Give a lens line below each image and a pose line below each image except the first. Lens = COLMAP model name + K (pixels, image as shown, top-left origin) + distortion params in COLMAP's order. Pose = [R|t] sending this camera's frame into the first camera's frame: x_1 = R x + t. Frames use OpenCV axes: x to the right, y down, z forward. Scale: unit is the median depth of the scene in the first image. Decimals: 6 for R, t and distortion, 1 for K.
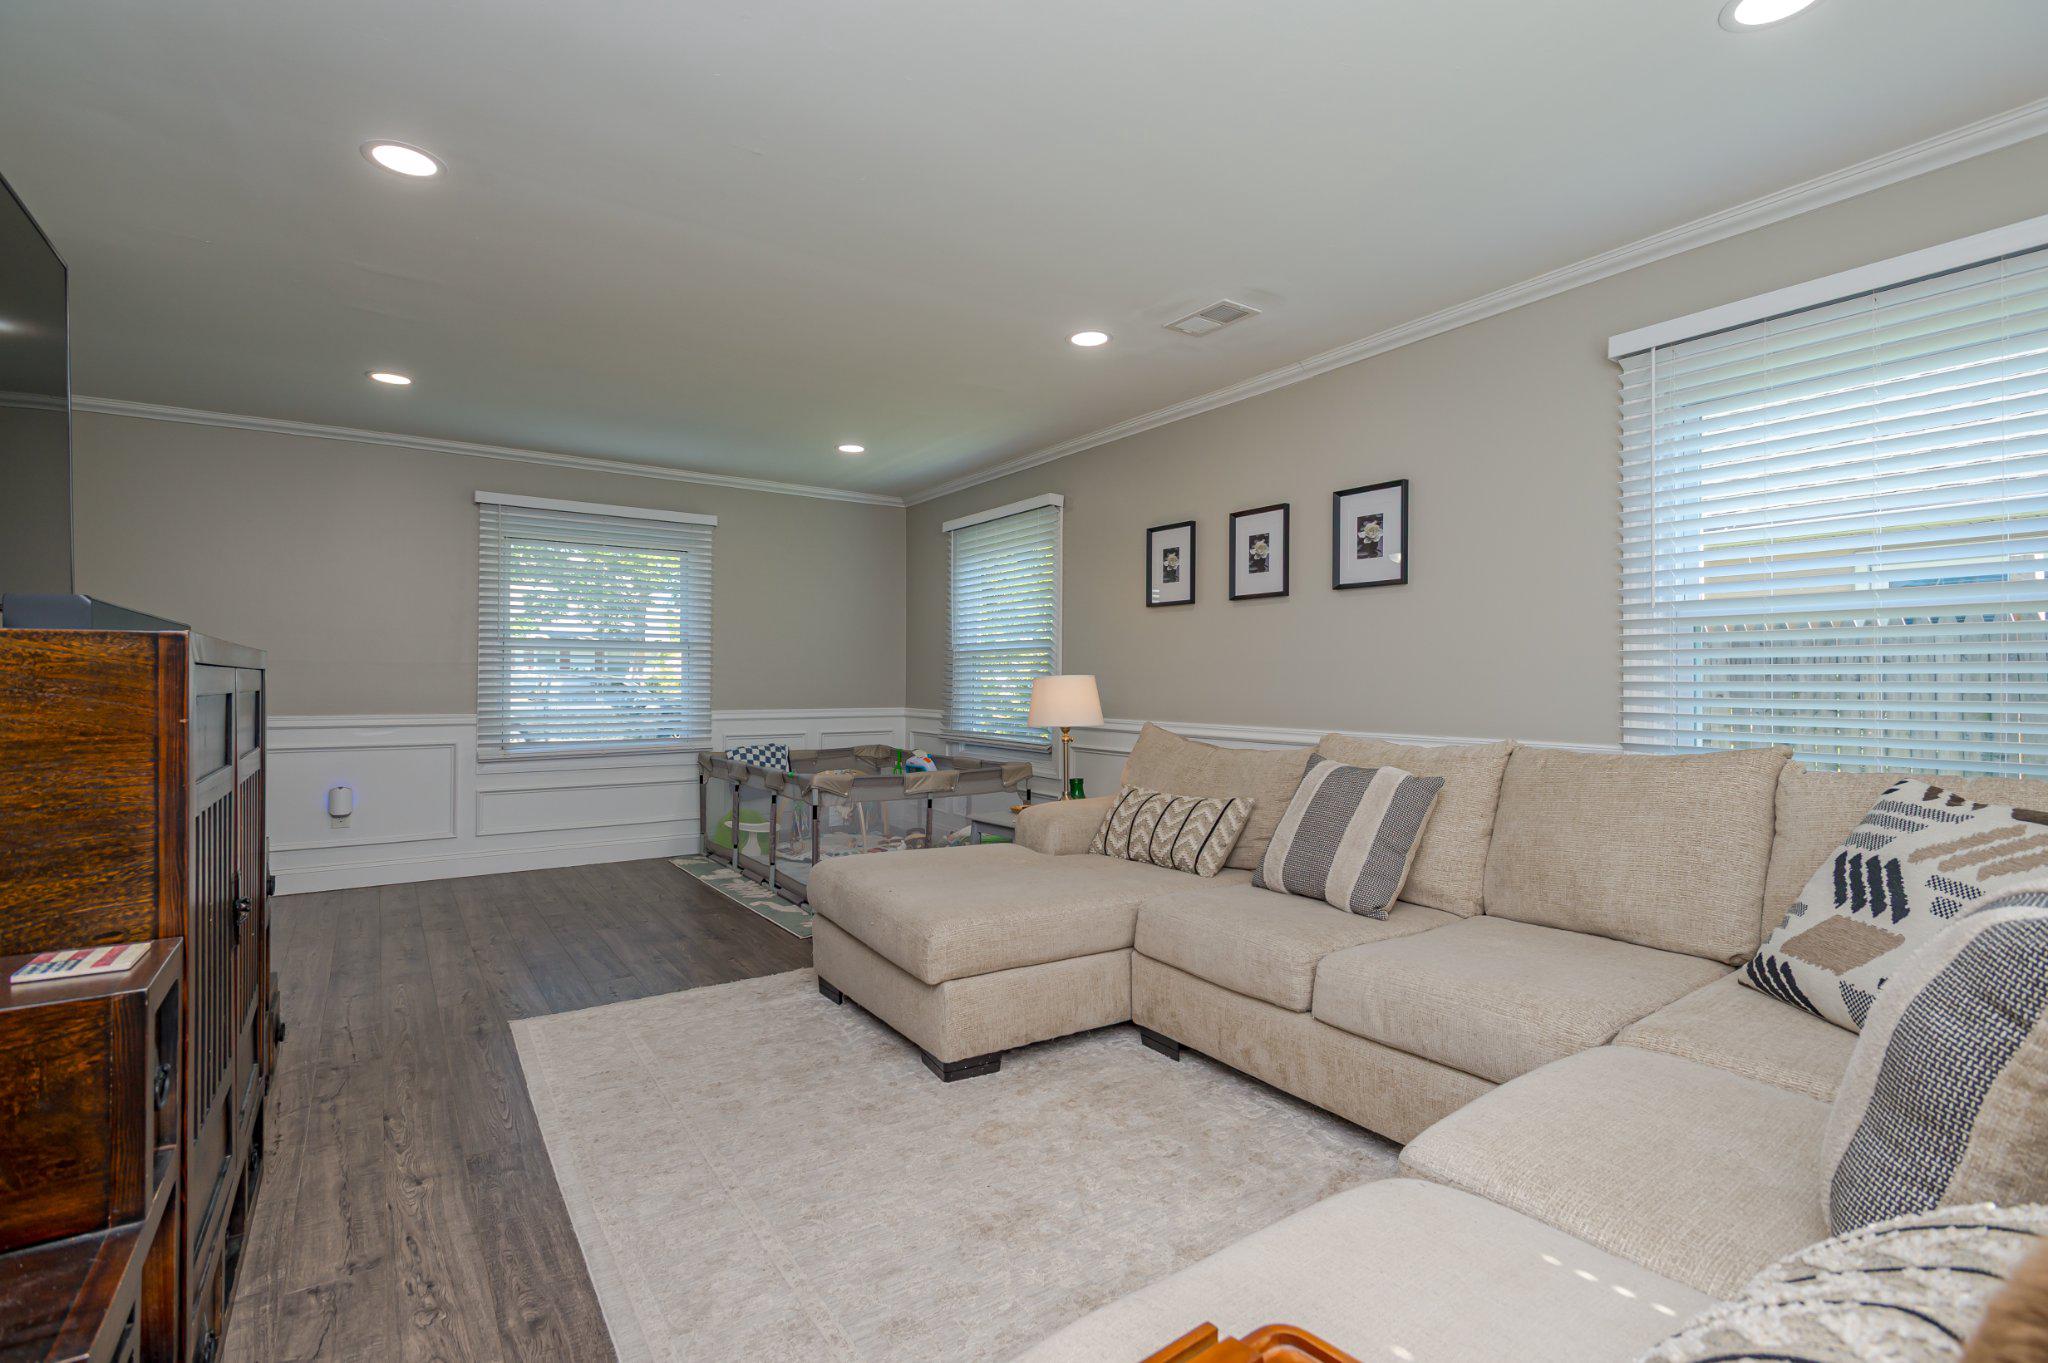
lens RADIAL K [[950.6, 0, 1017.6], [0, 950.6, 679.2], [0, 0, 1]] dist [0.017758, -0.004100]
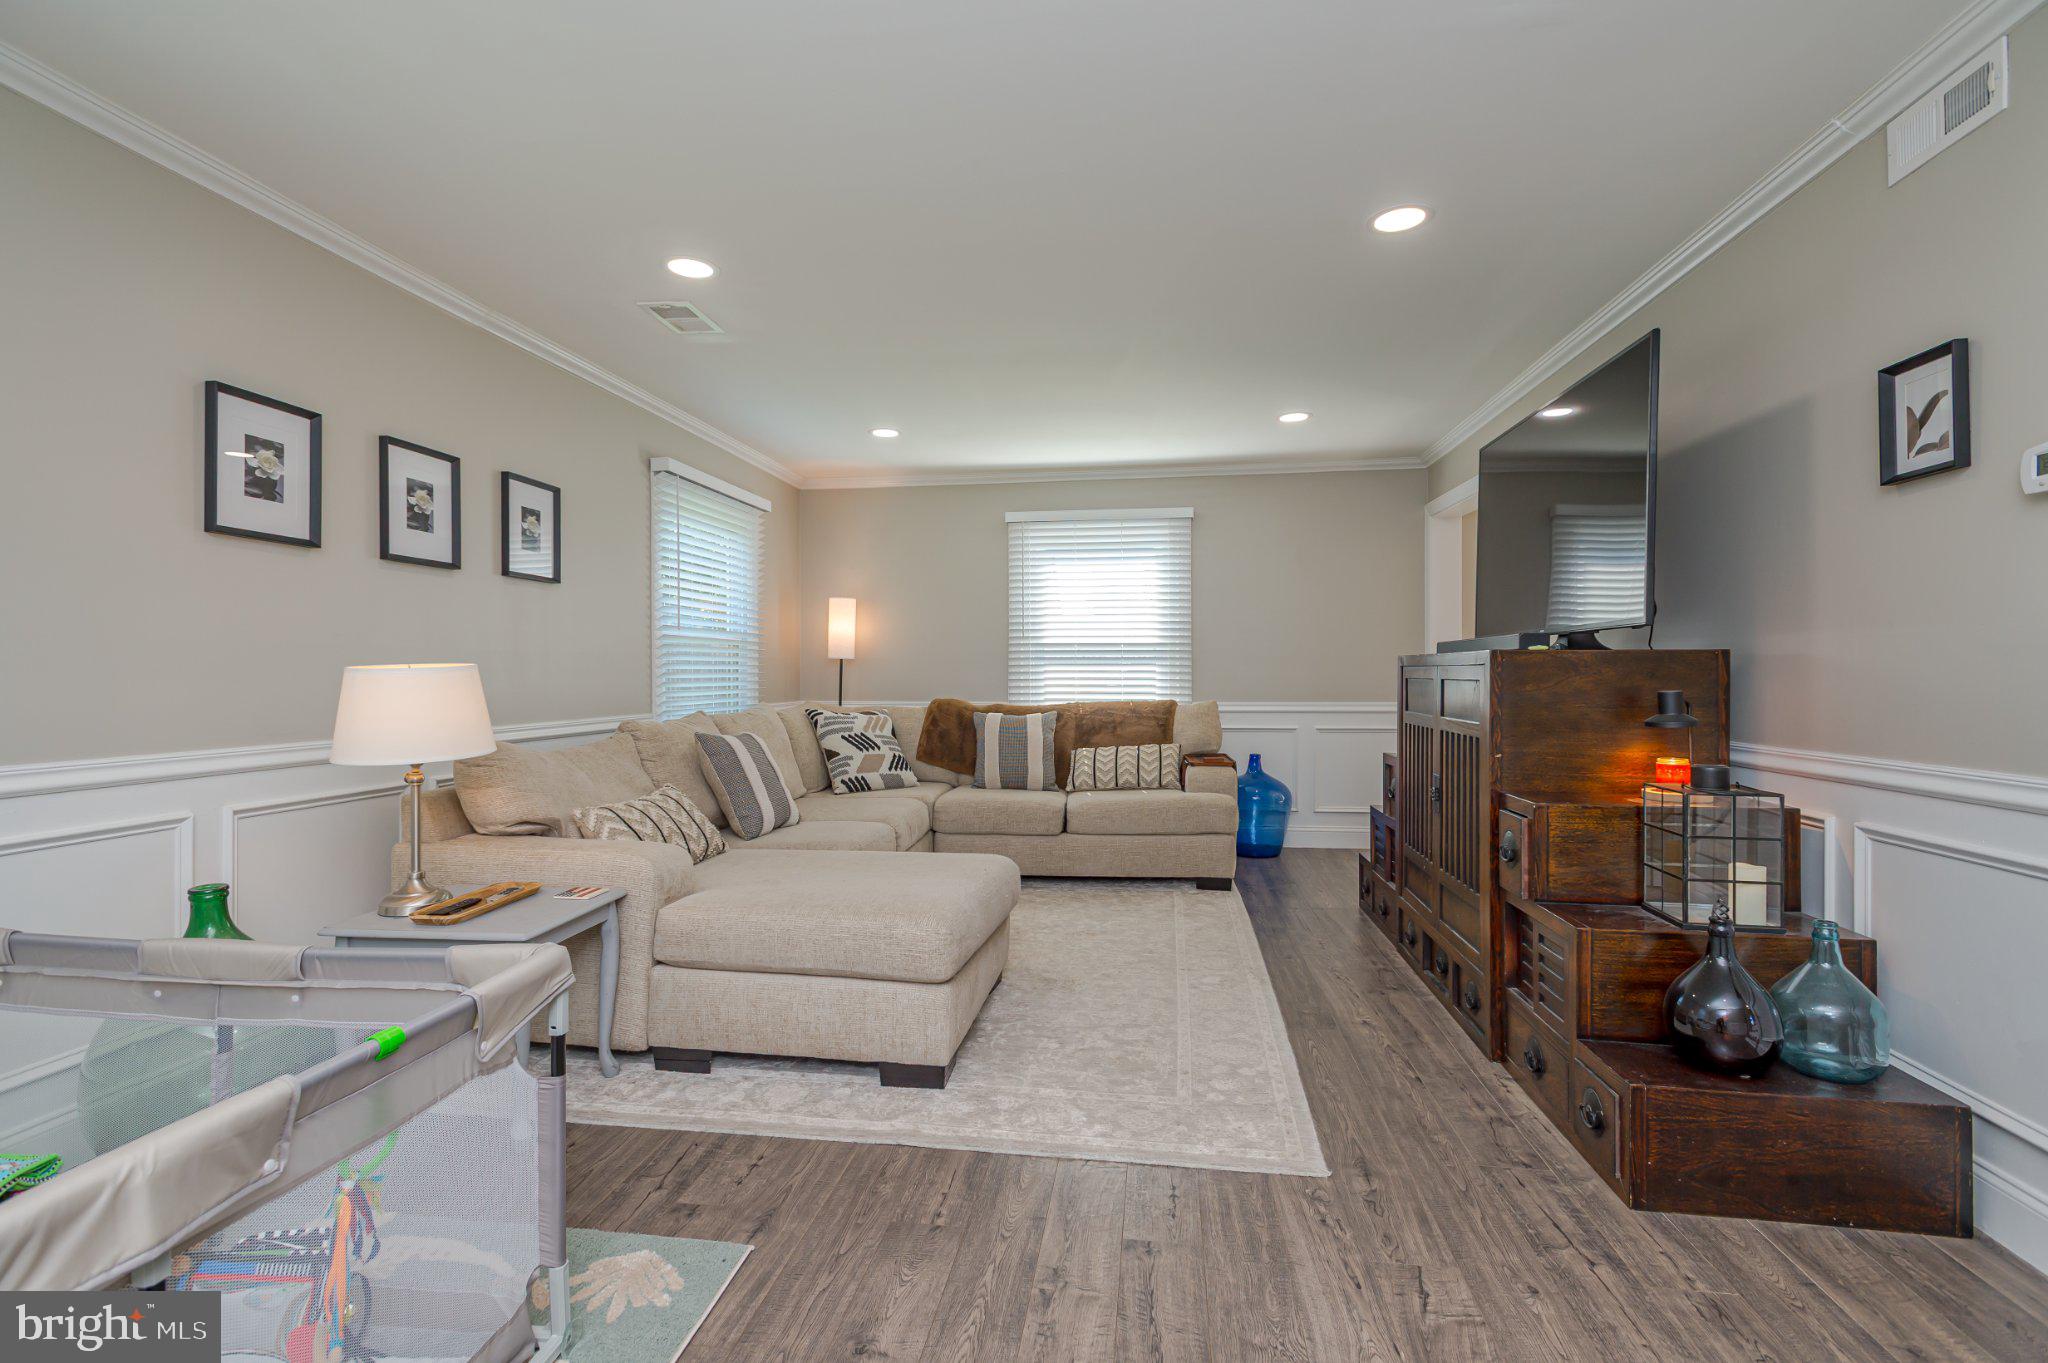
lens RADIAL K [[950.6, 0, 1017.9], [0, 950.6, 670.0], [0, 0, 1]] dist [0.017758, -0.004100]
pose [[-0.737490, -0.001381, 0.675356, -0.885027], [-0.004131, 0.999988, -0.002467, -0.000328], [-0.675345, -0.004609, -0.737487, 1.769564]]
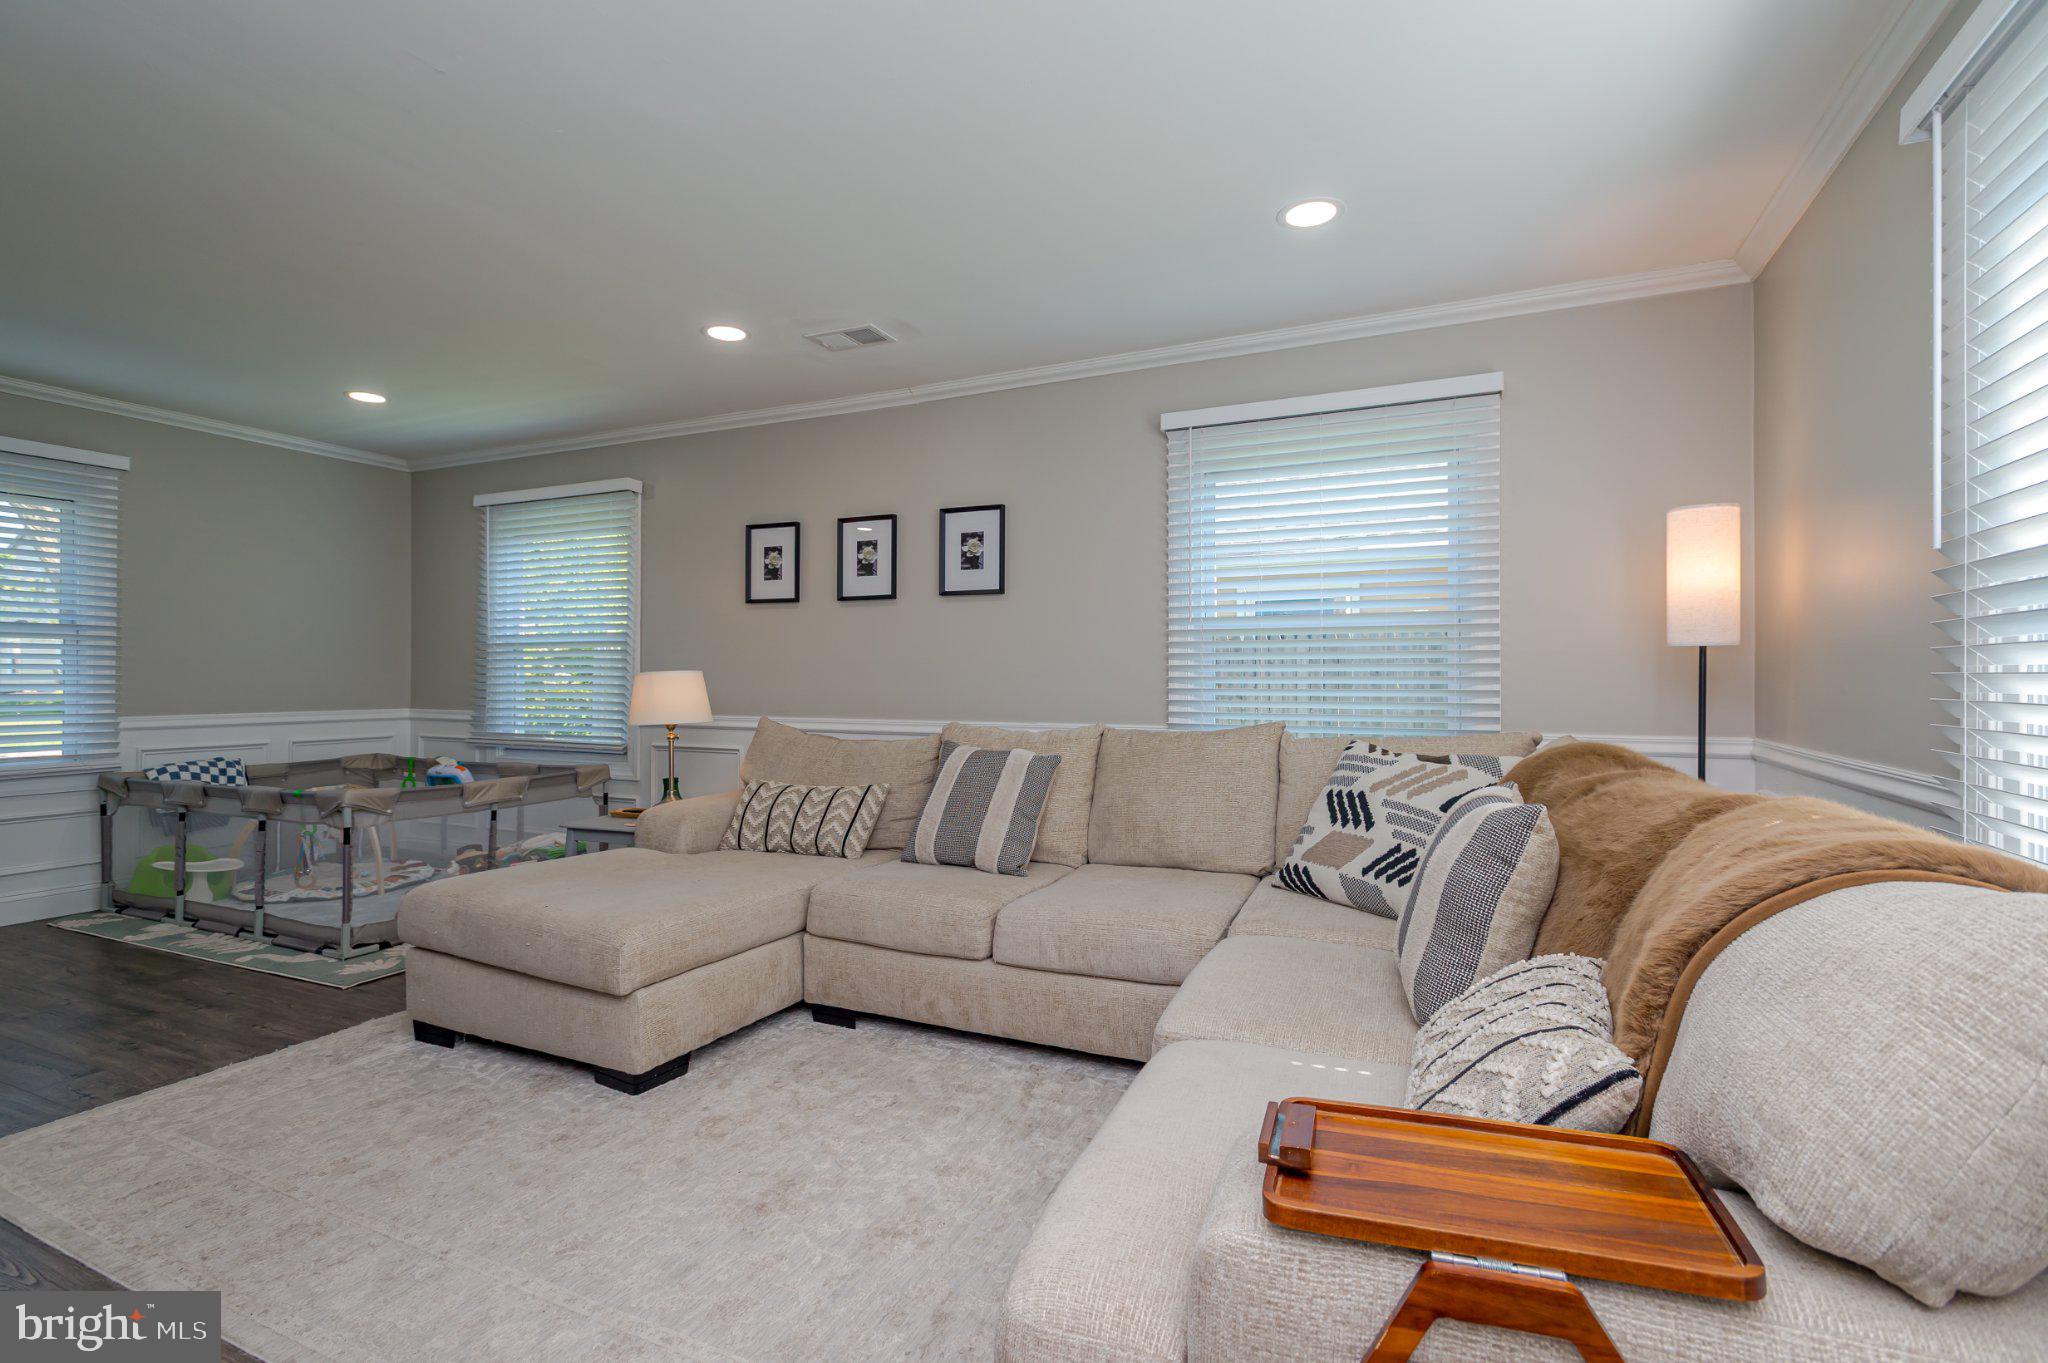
lens RADIAL K [[950.6, 0, 1017.9], [0, 950.6, 679.8], [0, 0, 1]] dist [0.017758, -0.004100]
pose [[0.858538, -0.001744, 0.512747, -0.216420], [-0.000352, 0.999992, 0.003992, 0.001572], [-0.512750, -0.003607, 0.858531, -0.018178]]
